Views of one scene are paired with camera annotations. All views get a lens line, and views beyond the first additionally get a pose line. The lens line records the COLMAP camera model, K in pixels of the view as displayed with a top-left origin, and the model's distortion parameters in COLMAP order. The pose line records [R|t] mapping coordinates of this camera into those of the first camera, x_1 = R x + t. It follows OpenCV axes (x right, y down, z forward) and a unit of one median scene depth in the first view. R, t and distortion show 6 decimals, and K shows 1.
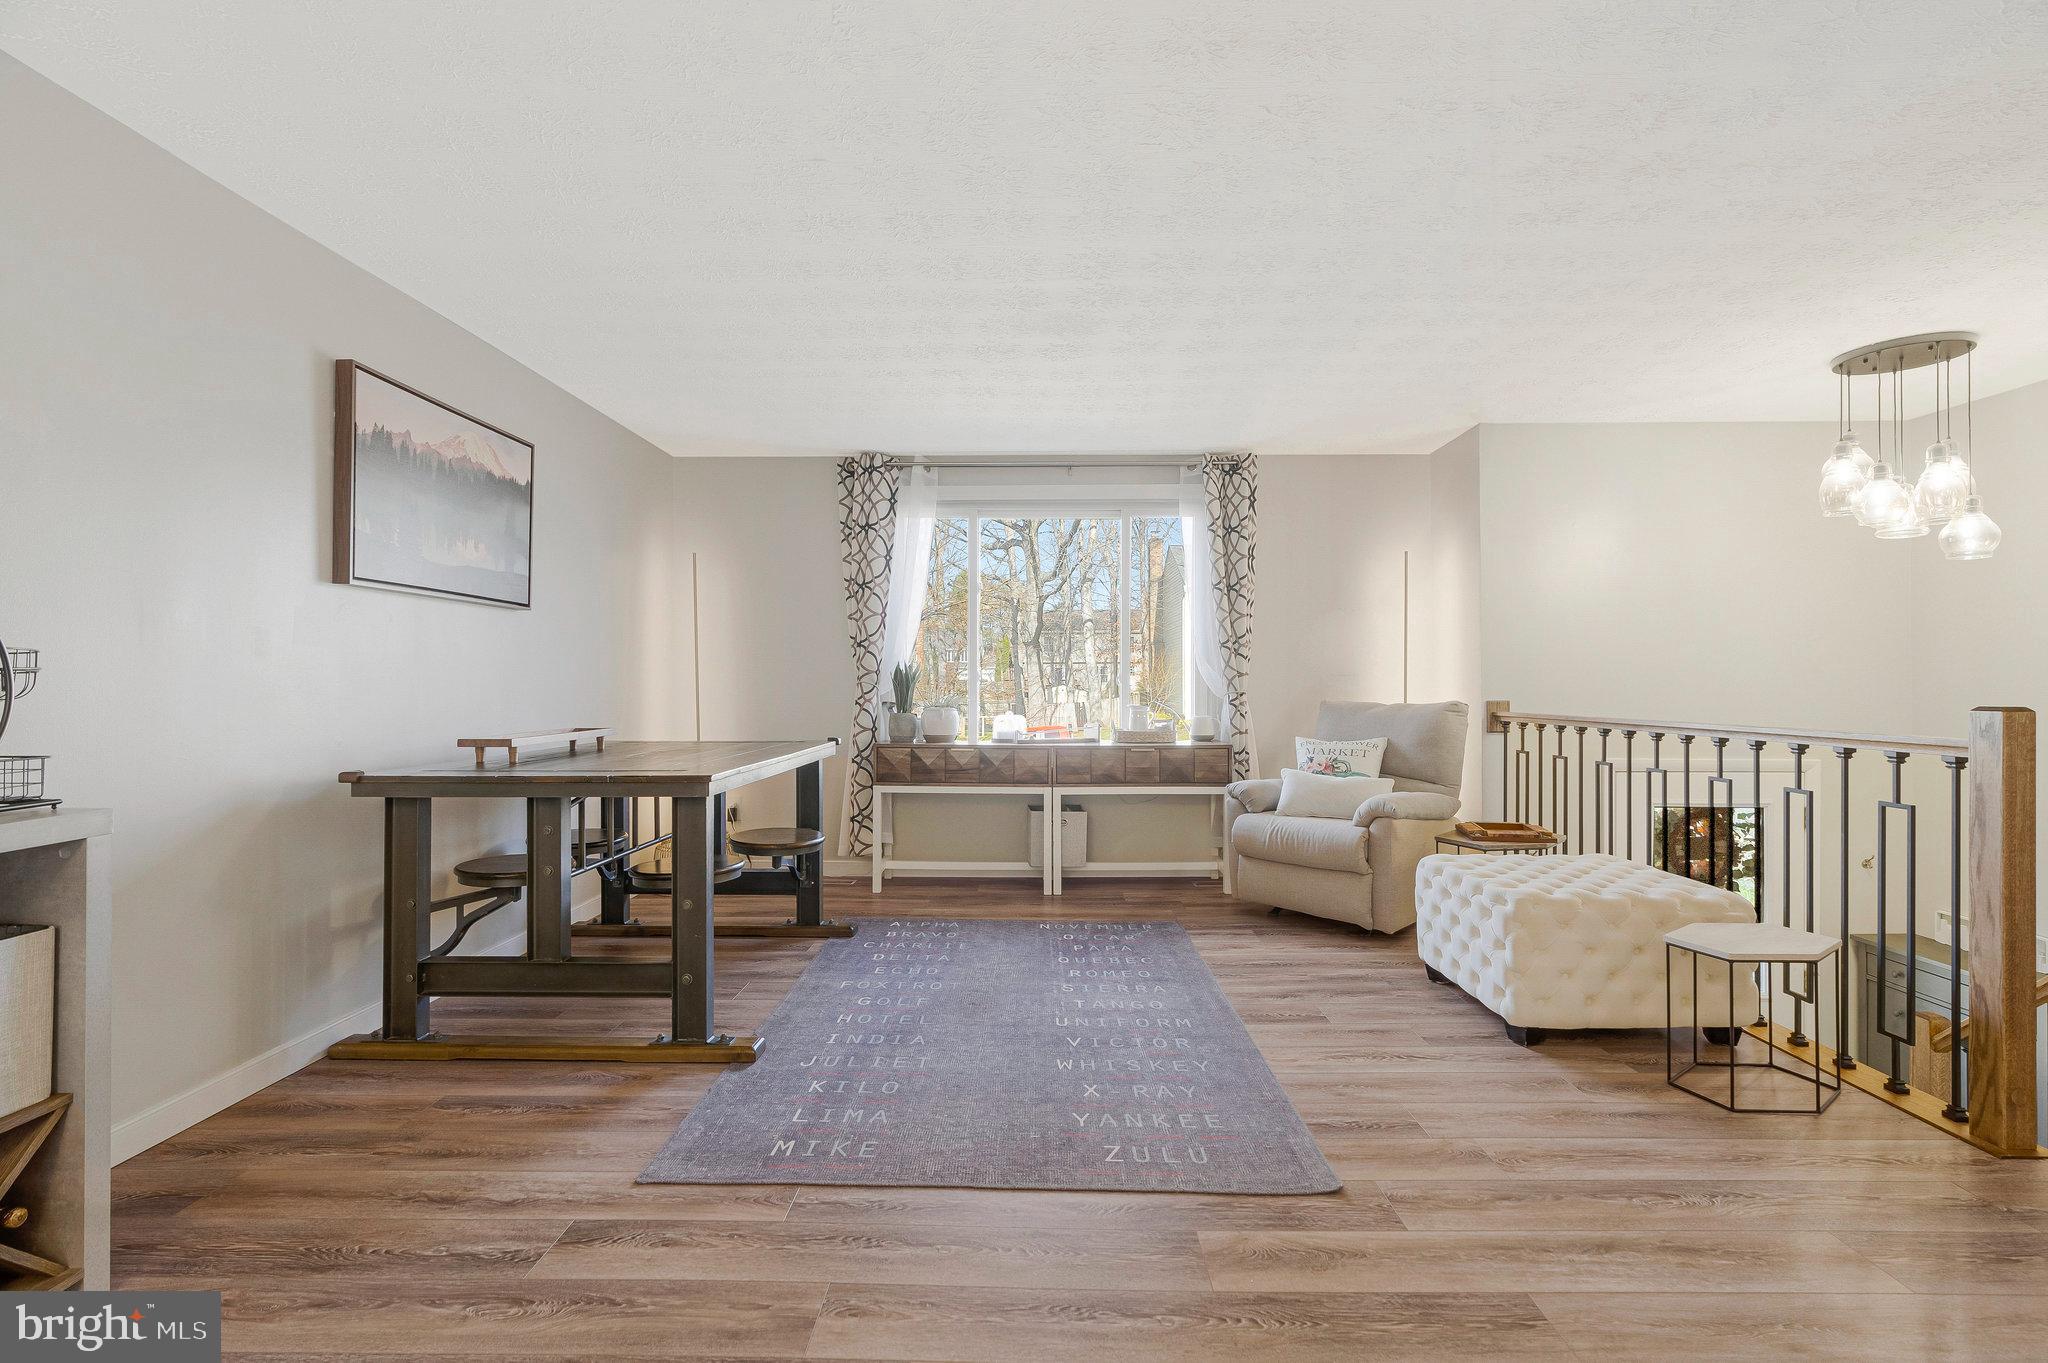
lens RADIAL K [[950.2, 0, 1037.0], [0, 950.2, 672.5], [0, 0, 1]] dist [-0.007738, 0.003251]
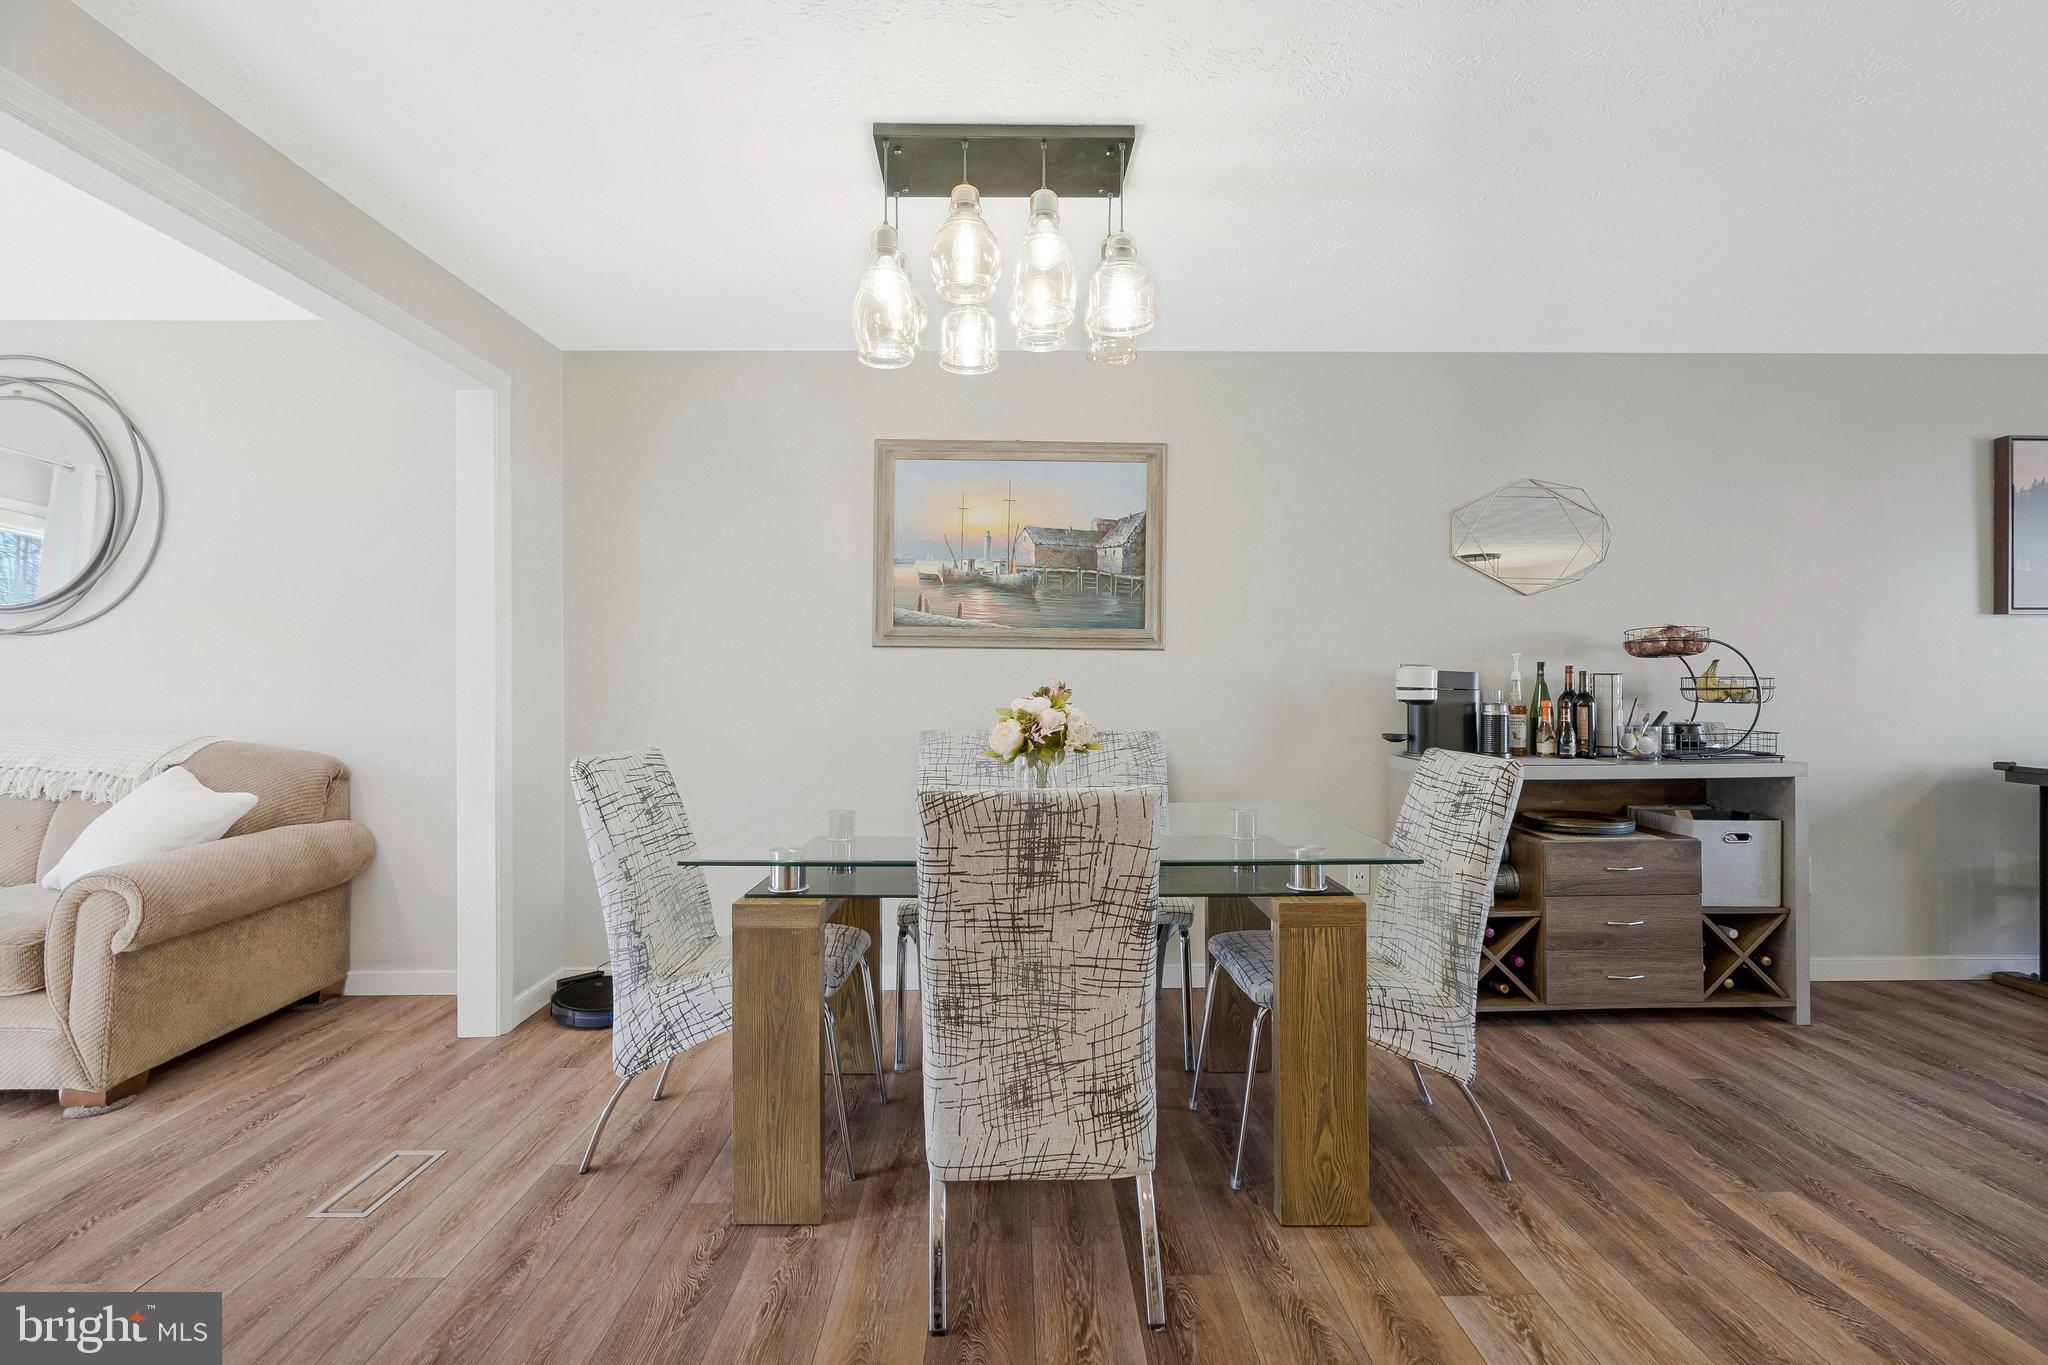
lens RADIAL K [[950.2, 0, 1011.4], [0, 950.2, 669.2], [0, 0, 1]] dist [-0.007738, 0.003251]
pose [[0.026455, -0.006483, -0.999629, 0.529228], [0.012692, 0.999901, -0.006149, -0.030825], [0.999569, -0.012525, 0.026534, -0.385027]]
